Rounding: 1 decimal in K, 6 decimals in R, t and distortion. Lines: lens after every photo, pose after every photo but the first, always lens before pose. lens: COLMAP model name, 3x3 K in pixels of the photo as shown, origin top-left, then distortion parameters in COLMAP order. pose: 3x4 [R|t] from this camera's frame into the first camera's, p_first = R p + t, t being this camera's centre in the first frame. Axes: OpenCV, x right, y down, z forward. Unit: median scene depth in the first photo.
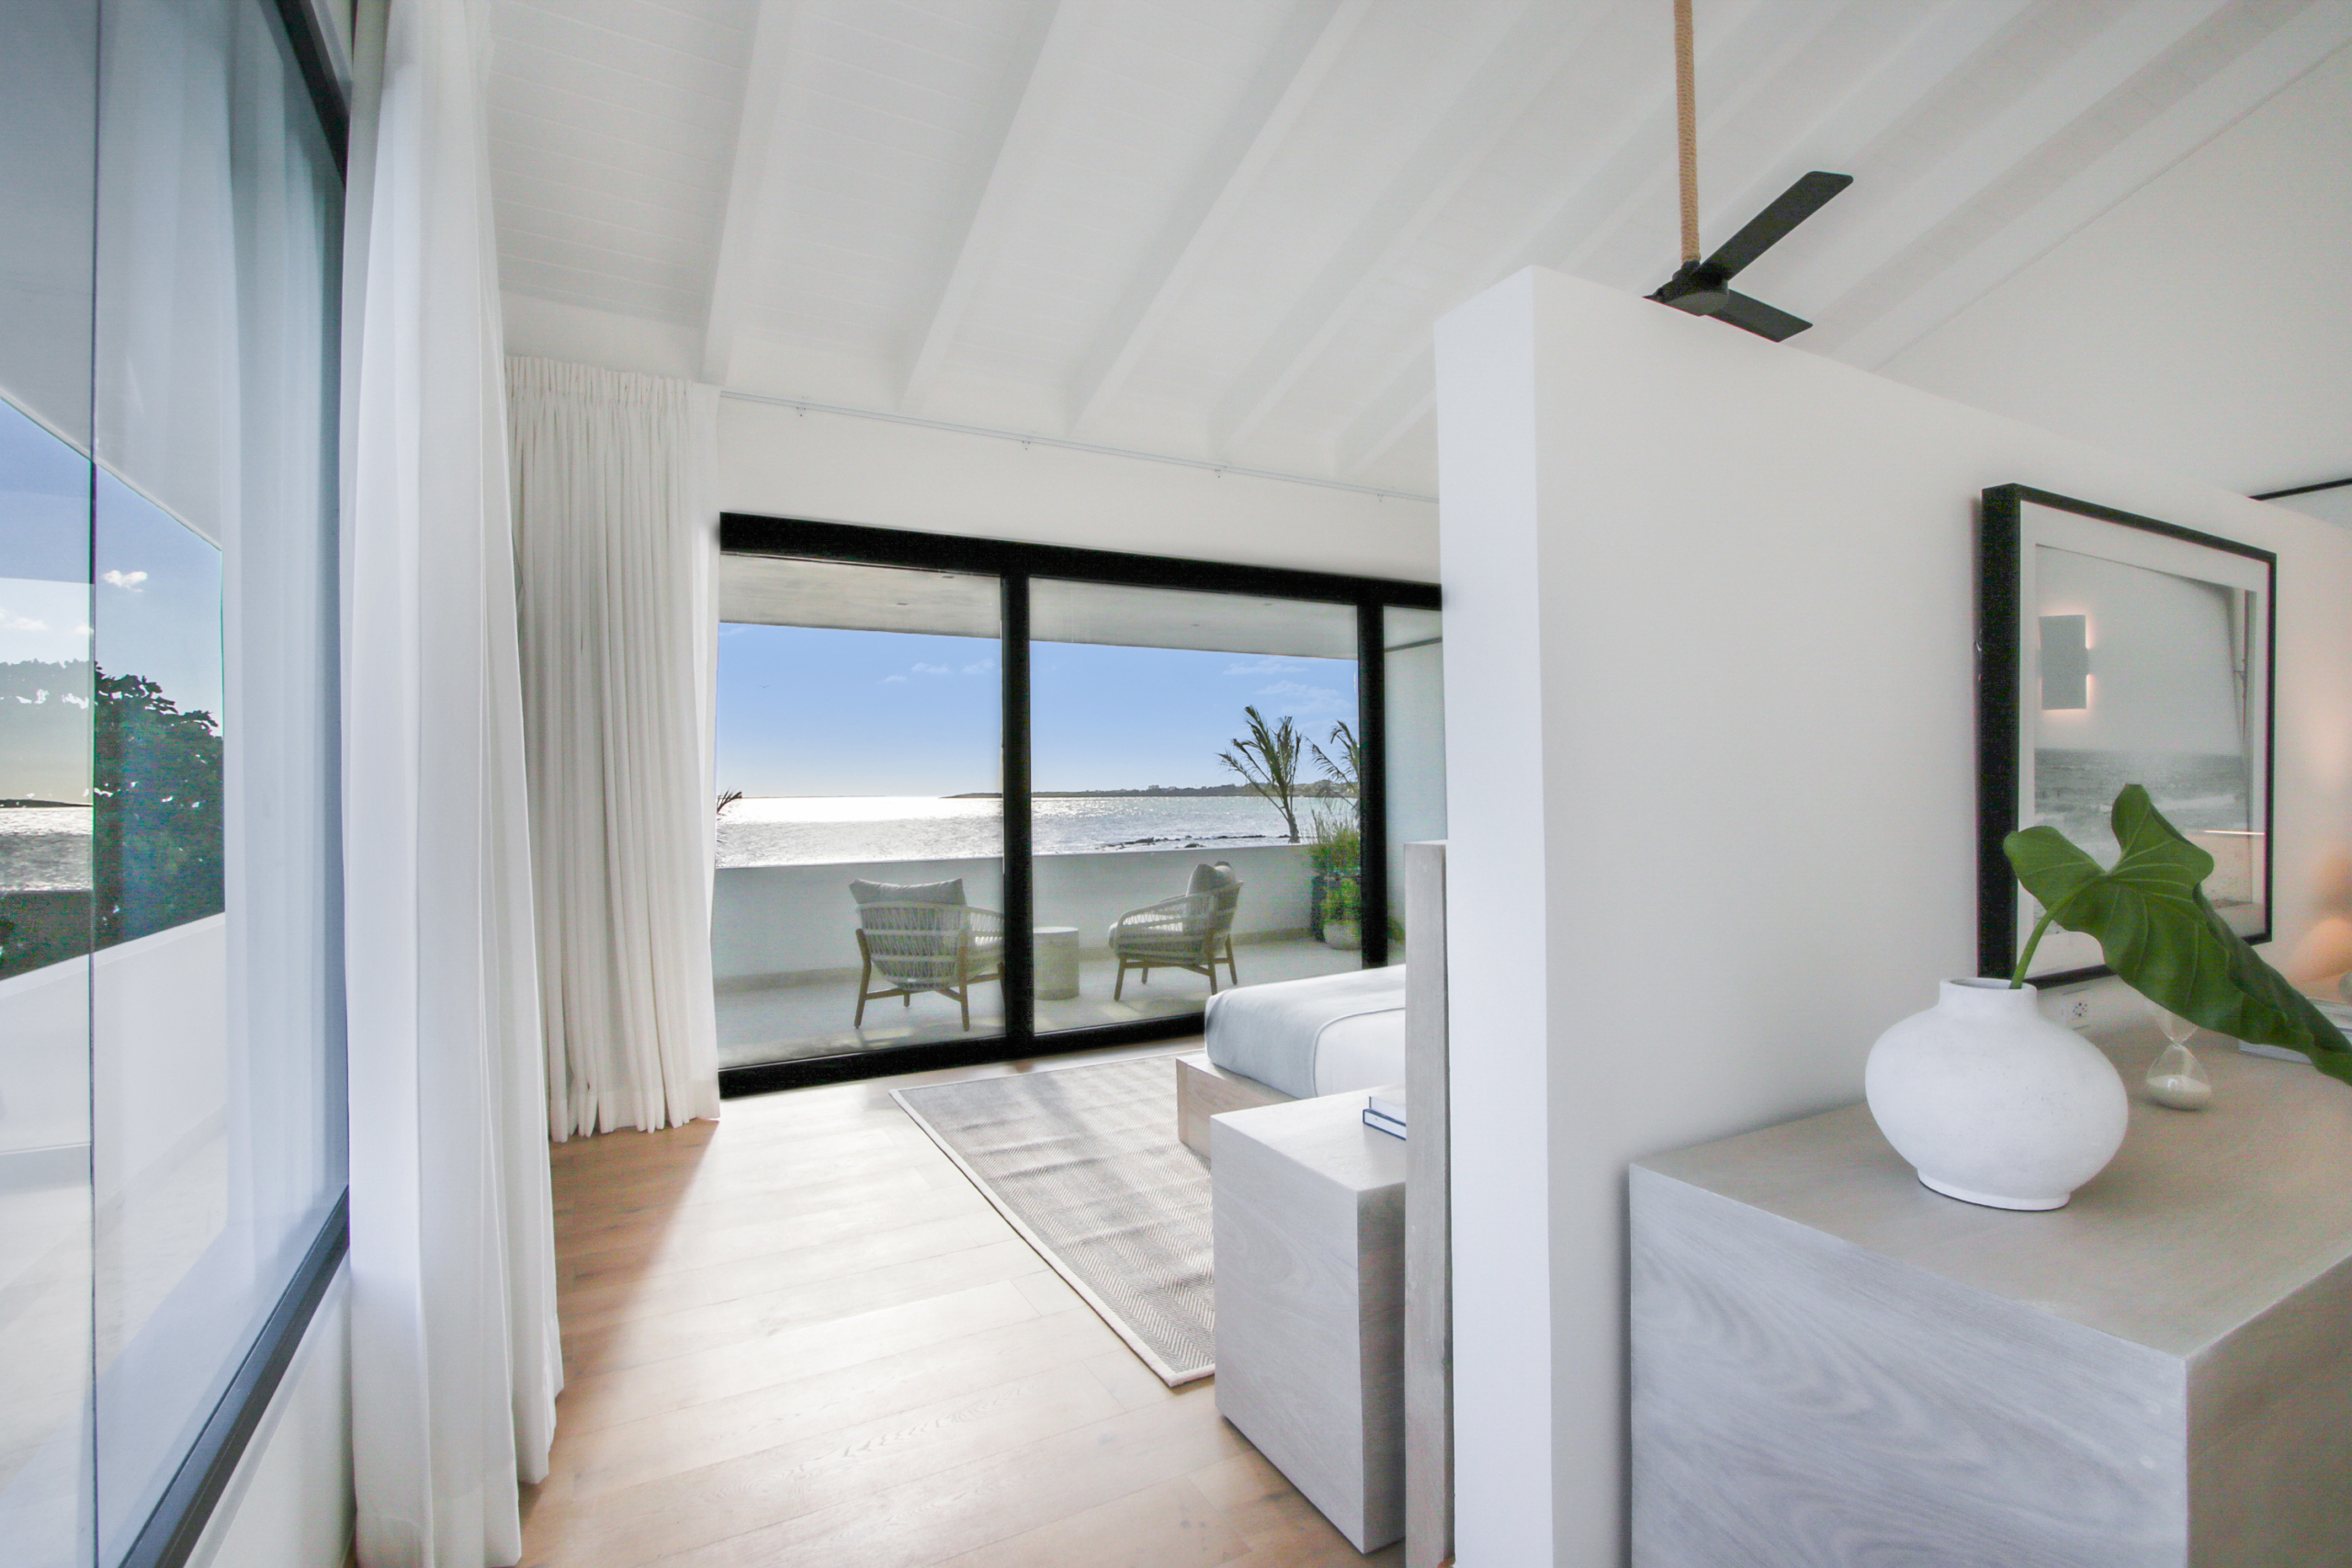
lens RADIAL K [[1077.8, 0, 1183.7], [0, 1077.8, 796.4], [0, 0, 1]] dist [-0.008402, -0.000320]
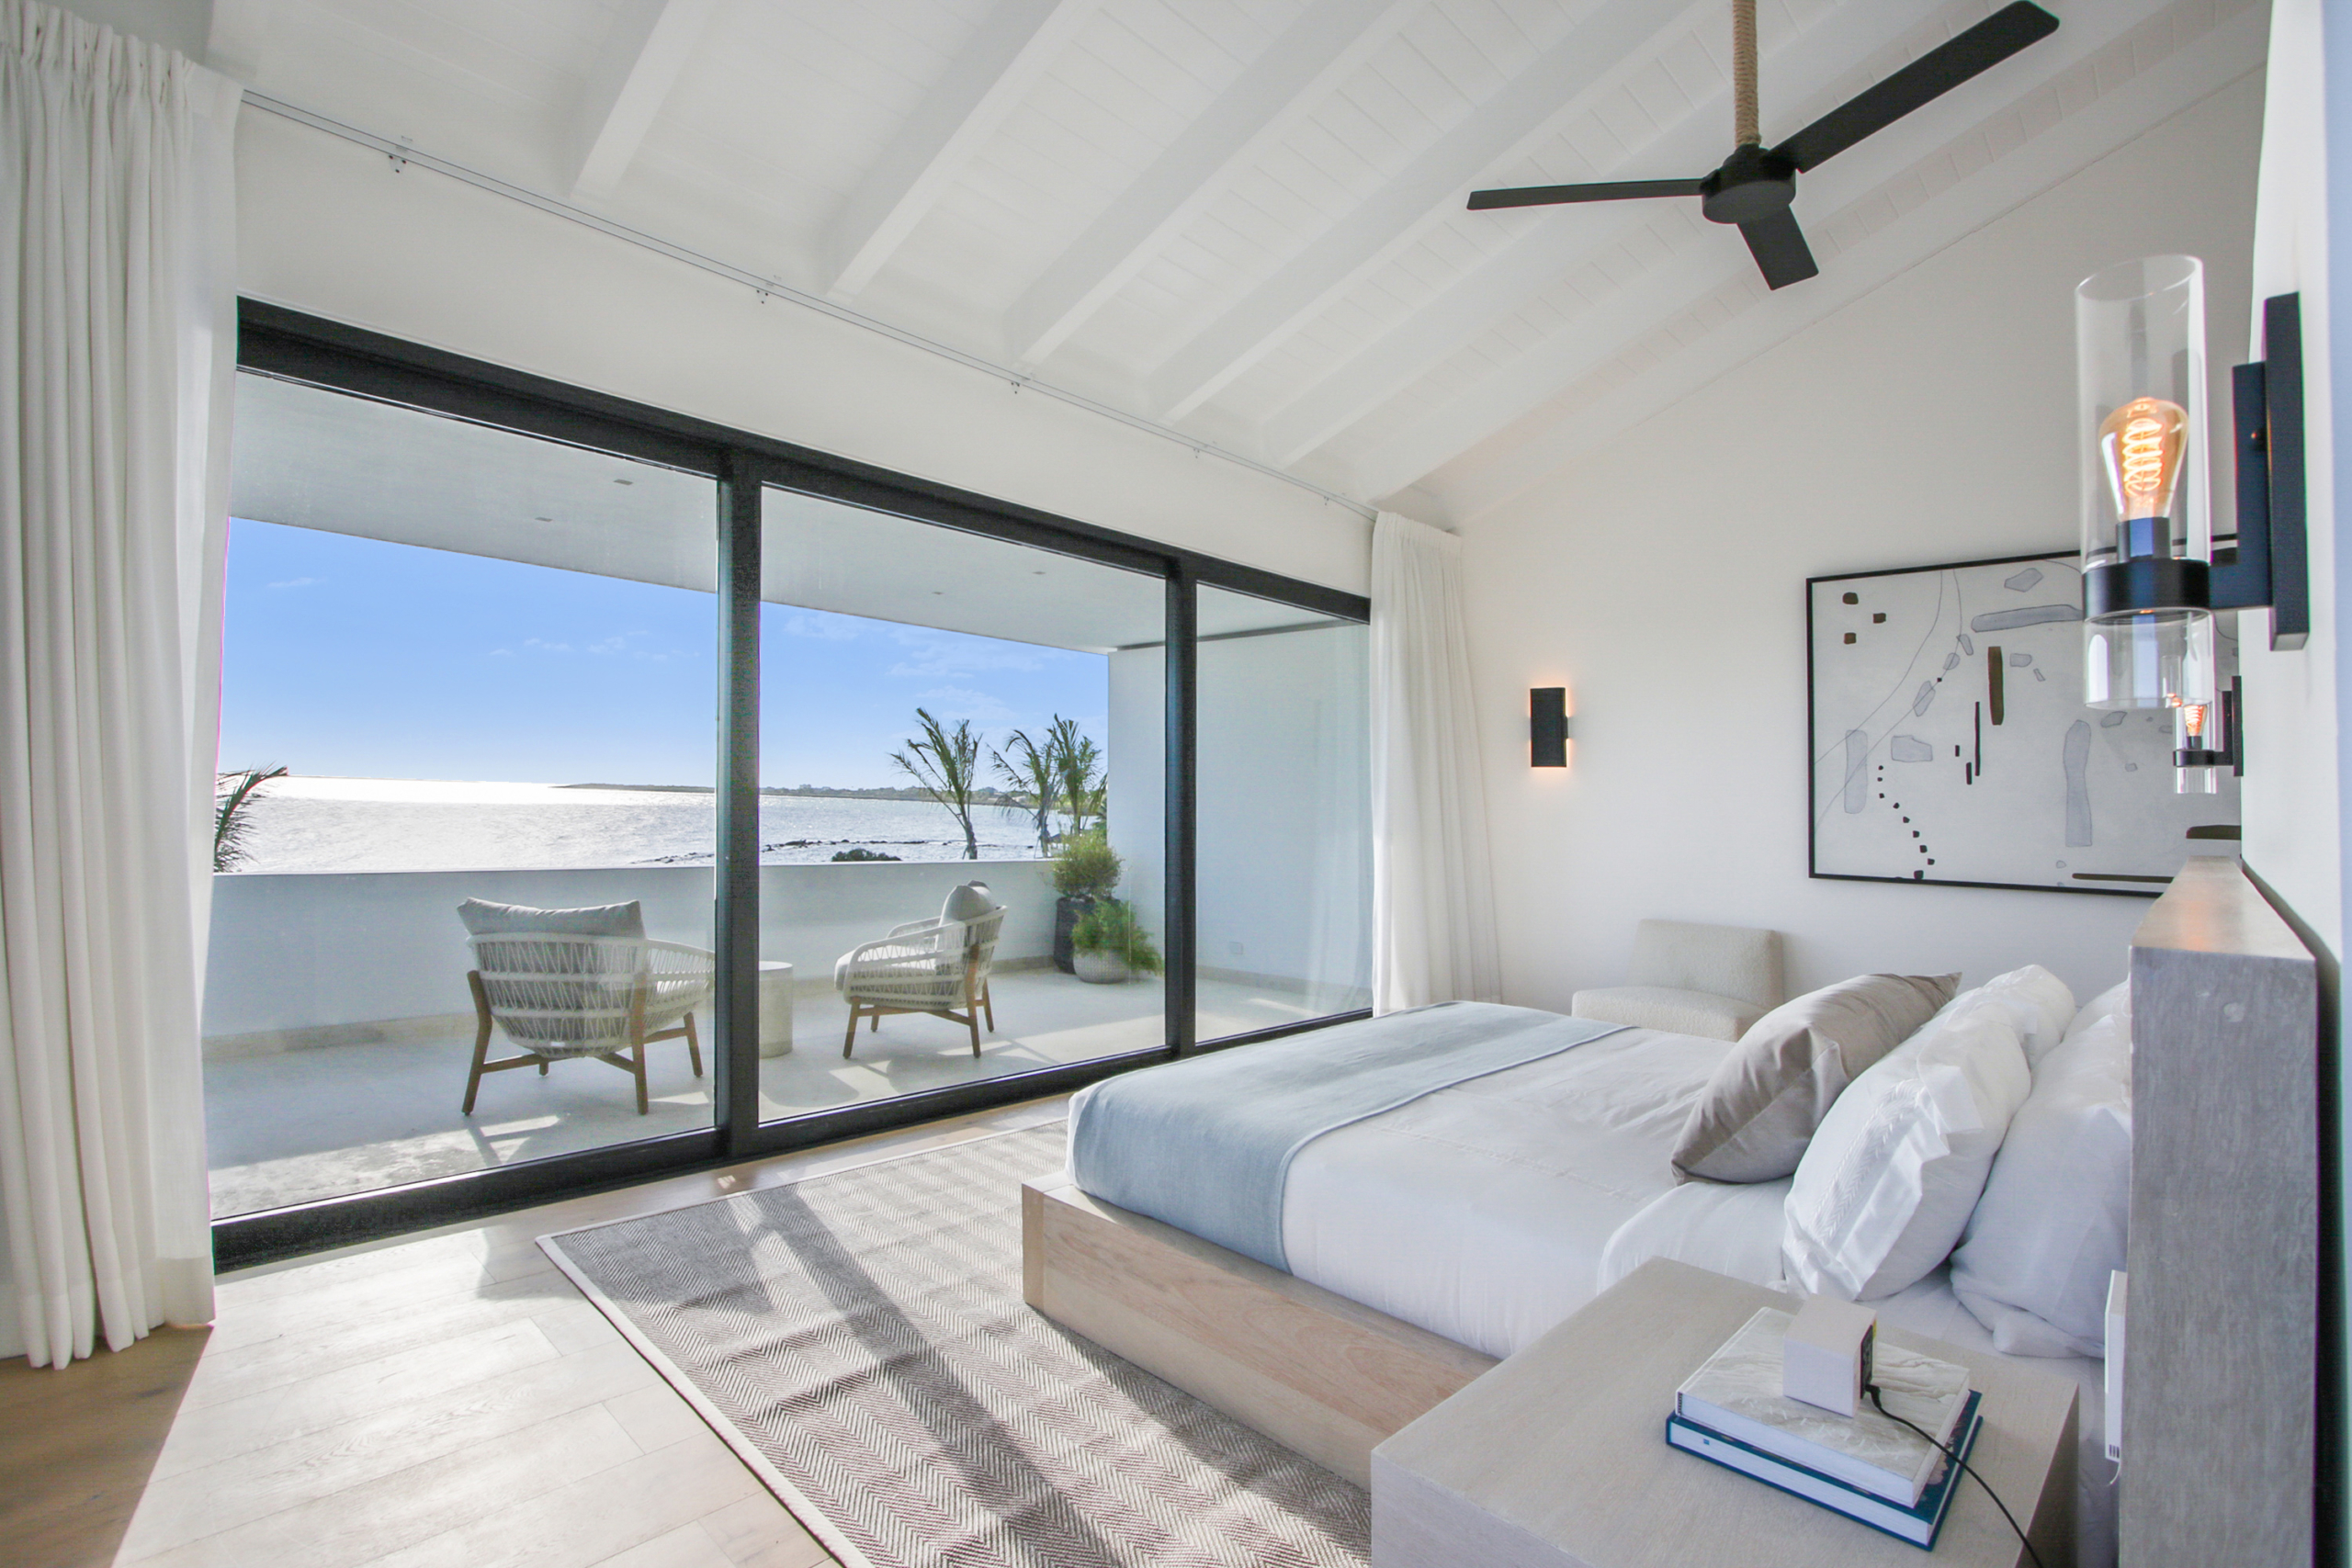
lens RADIAL K [[1077.8, 0, 1177.0], [0, 1077.8, 845.3], [0, 0, 1]] dist [-0.008402, -0.000320]
pose [[0.952406, 0.032218, 0.303124, -0.090728], [-0.043440, 0.998595, 0.030349, 0.002342], [-0.301720, -0.042072, 0.952468, 0.232087]]
